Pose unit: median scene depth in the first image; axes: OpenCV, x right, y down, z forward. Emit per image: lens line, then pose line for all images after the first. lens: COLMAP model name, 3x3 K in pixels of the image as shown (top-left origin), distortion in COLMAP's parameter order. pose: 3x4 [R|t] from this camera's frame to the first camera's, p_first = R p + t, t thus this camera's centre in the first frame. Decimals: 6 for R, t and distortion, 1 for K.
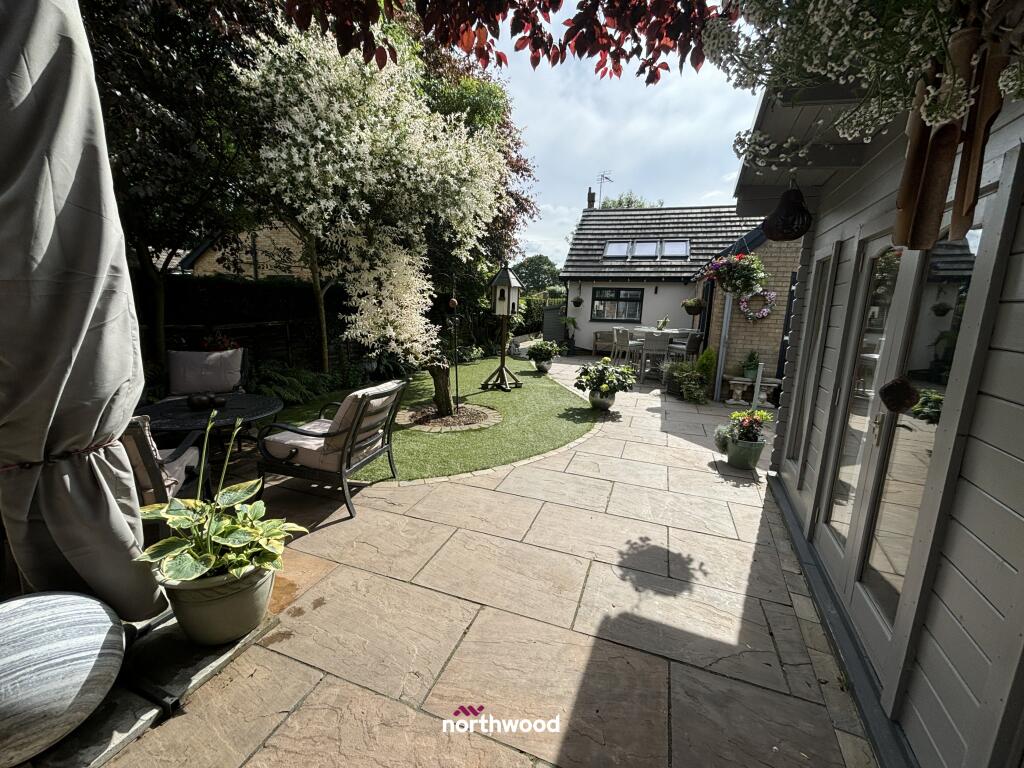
lens RADIAL K [[409.3, 0, 512.0], [0, 409.3, 384.0], [0, 0, 1]] dist [-0.001472, -0.000232]
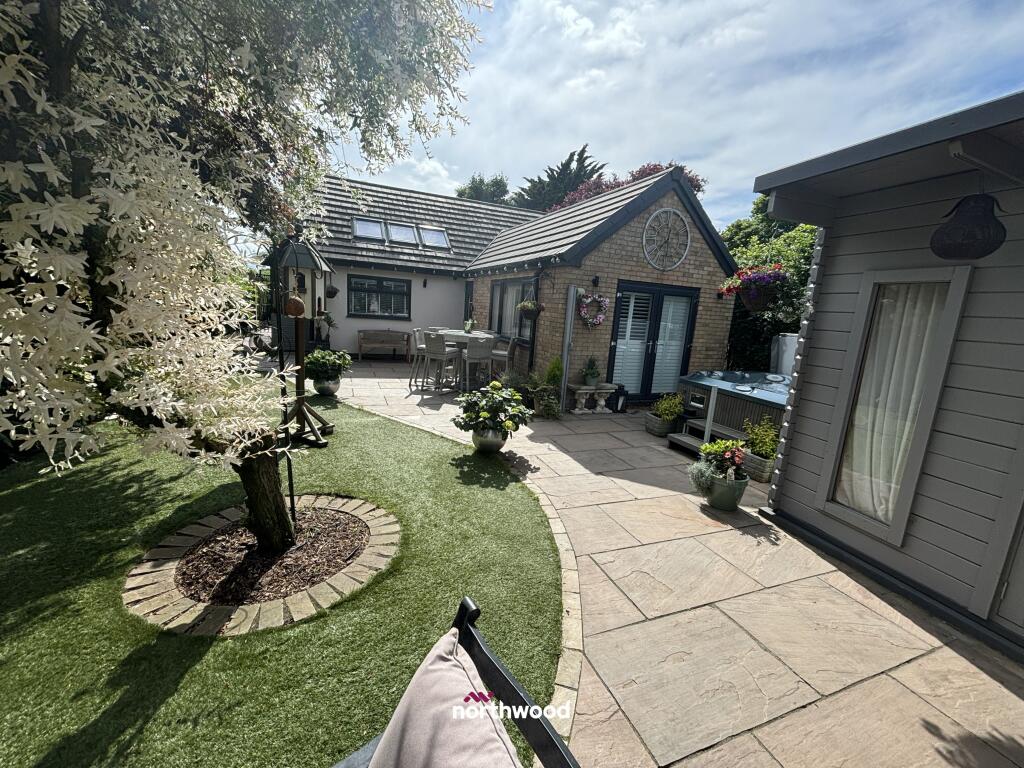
lens RADIAL K [[409.3, 0, 512.0], [0, 409.3, 384.0], [0, 0, 1]] dist [-0.001472, -0.000232]
pose [[0.746047, -0.099147, 0.658470, -0.207850], [0.079990, 0.995036, 0.059195, -0.093657], [-0.661071, 0.008509, 0.750275, 0.401896]]
